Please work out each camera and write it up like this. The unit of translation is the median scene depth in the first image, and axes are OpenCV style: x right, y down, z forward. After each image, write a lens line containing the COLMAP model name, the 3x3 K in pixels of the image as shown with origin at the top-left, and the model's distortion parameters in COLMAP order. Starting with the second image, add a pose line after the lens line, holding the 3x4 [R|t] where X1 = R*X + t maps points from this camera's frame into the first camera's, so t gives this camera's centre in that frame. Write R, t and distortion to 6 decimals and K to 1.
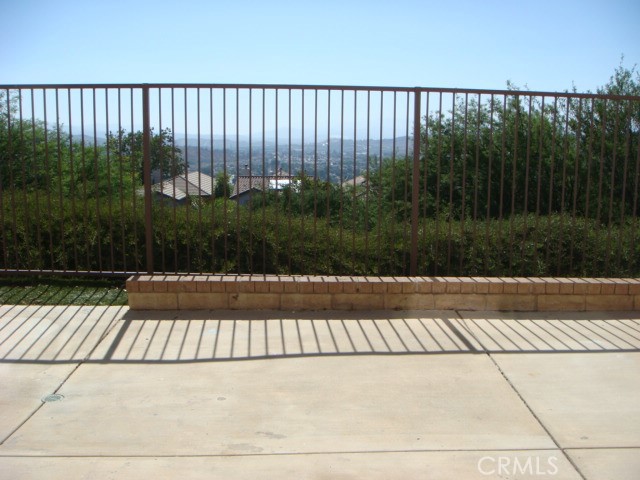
lens RADIAL K [[673.8, 0, 313.0], [0, 673.8, 239.5], [0, 0, 1]] dist [-0.174462, 0.183809]
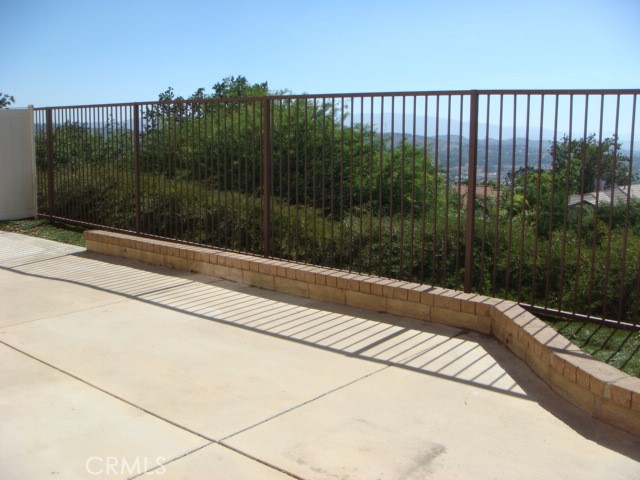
lens RADIAL K [[673.8, 0, 313.0], [0, 673.8, 239.5], [0, 0, 1]] dist [-0.174462, 0.183809]
pose [[0.765527, 0.096030, -0.636197, 0.899728], [-0.101358, 0.994452, 0.028144, -0.013587], [0.635369, 0.042939, 0.771014, 0.128869]]
